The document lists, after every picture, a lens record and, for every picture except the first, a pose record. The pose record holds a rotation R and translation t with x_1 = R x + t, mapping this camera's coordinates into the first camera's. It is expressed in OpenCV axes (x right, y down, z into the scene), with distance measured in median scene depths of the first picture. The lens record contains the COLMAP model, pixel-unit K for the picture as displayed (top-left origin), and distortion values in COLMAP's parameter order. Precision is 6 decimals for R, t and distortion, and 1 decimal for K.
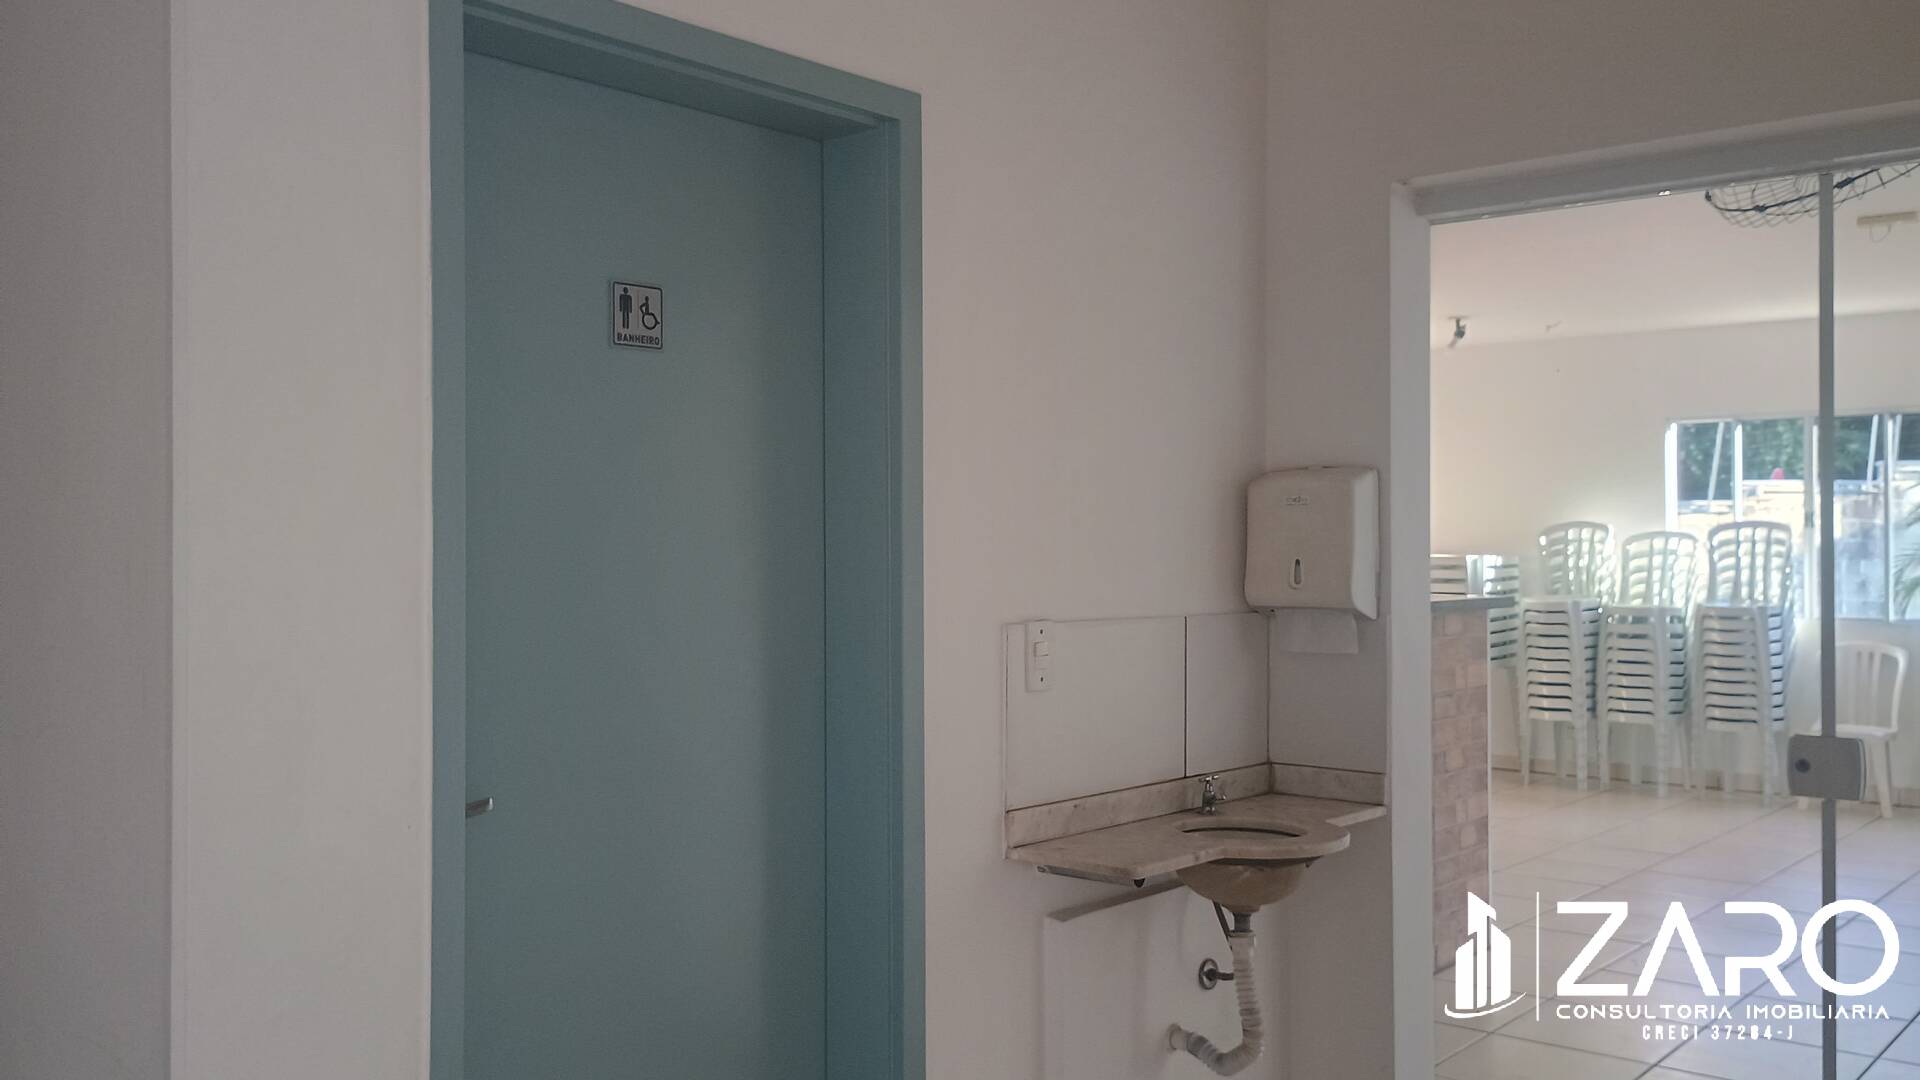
lens RADIAL K [[1667.0, 0, 960.0], [0, 1667.0, 540.0], [0, 0, 1]] dist [0.035462, -0.008449]
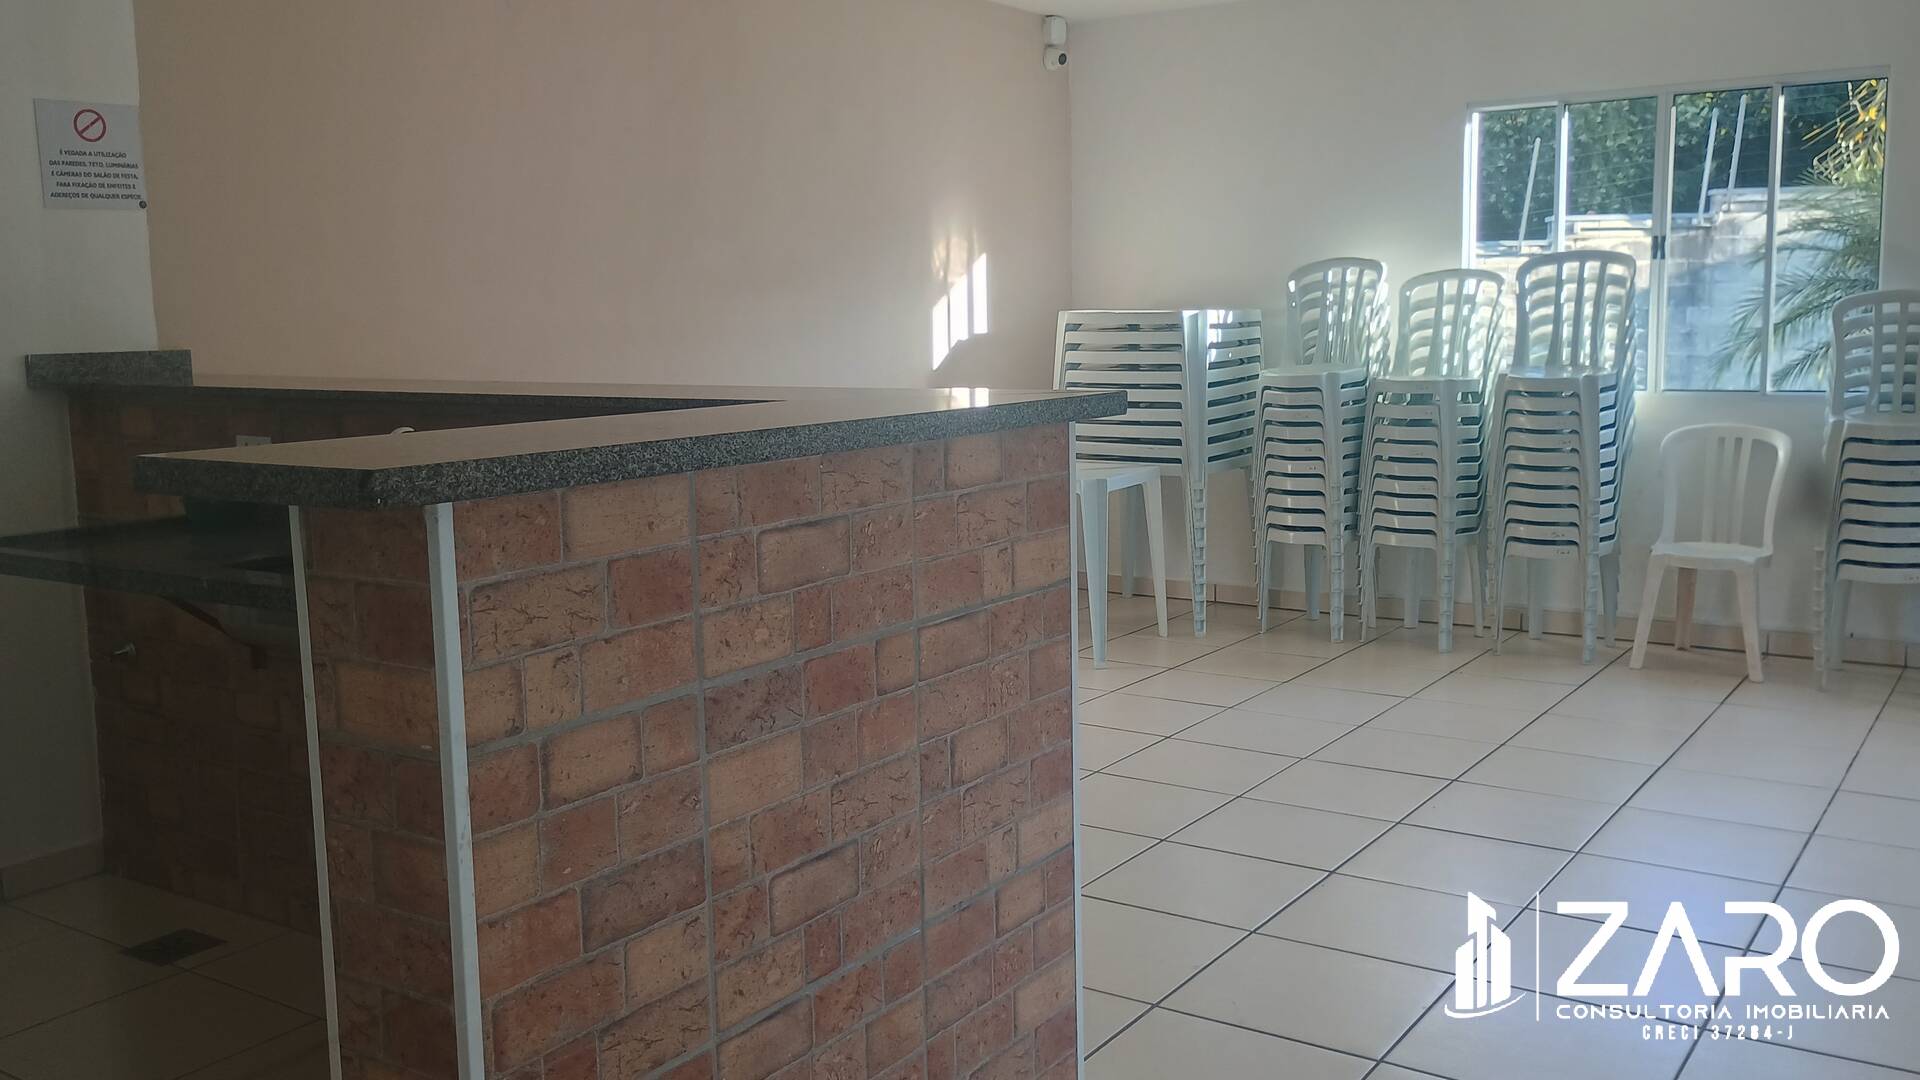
lens RADIAL K [[1667.0, 0, 960.0], [0, 1667.0, 540.0], [0, 0, 1]] dist [0.035462, -0.008449]
pose [[0.994707, -0.031290, 0.097873, 0.143663], [0.017311, 0.989923, 0.140543, 0.004980], [-0.101285, -0.138105, 0.985225, 0.323058]]
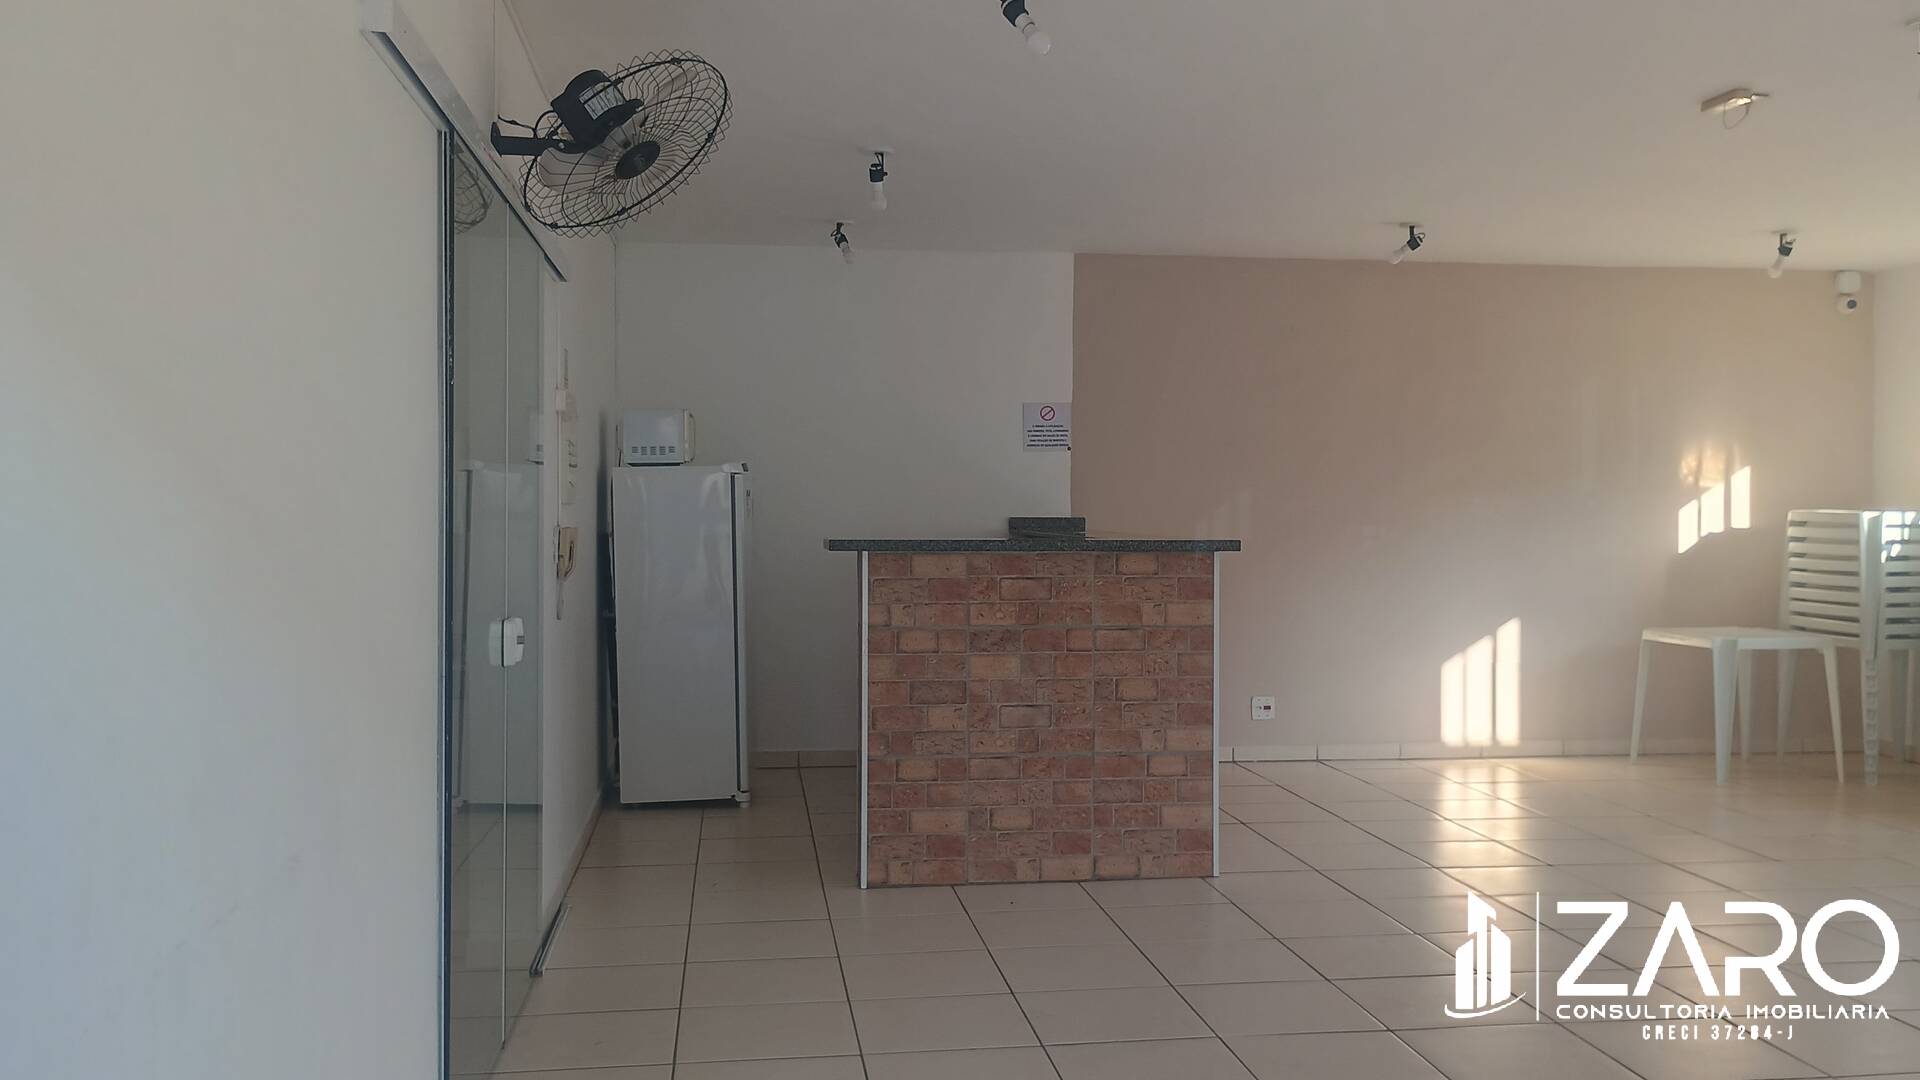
lens RADIAL K [[1667.0, 0, 960.0], [0, 1667.0, 540.0], [0, 0, 1]] dist [0.035462, -0.008449]
pose [[0.740898, 0.016683, -0.671411, 0.541639], [-0.003097, 0.999766, 0.021424, 0.007142], [0.671611, -0.013794, 0.740776, 0.075525]]
